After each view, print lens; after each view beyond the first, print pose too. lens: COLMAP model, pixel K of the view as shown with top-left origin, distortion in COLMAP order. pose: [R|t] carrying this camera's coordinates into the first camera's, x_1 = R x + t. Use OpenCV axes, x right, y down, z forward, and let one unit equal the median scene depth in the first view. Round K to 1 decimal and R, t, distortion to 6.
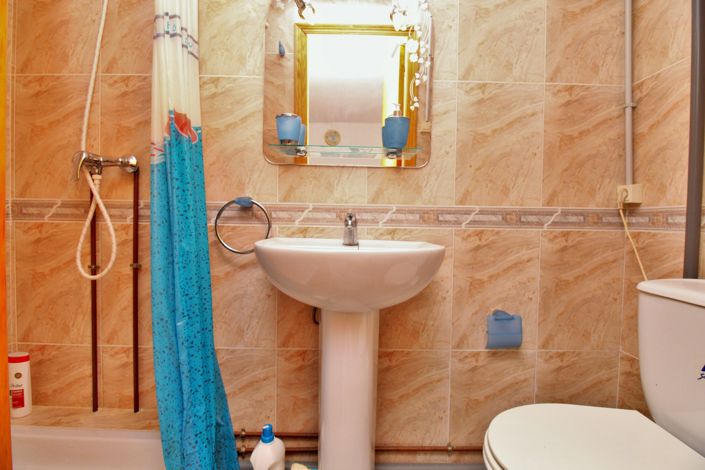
lens RADIAL K [[326.5, 0, 355.6], [0, 326.5, 233.8], [0, 0, 1]] dist [-0.005721, -0.006243]
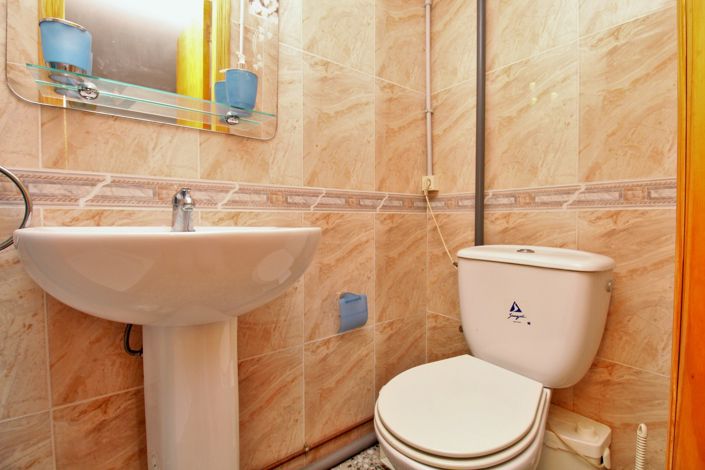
lens RADIAL K [[326.5, 0, 353.9], [0, 326.5, 232.3], [0, 0, 1]] dist [-0.005721, -0.006243]
pose [[0.795881, -0.038976, 0.604197, -0.143654], [0.034406, 0.999225, 0.019137, 0.029712], [-0.604475, 0.005558, 0.796605, 0.180899]]
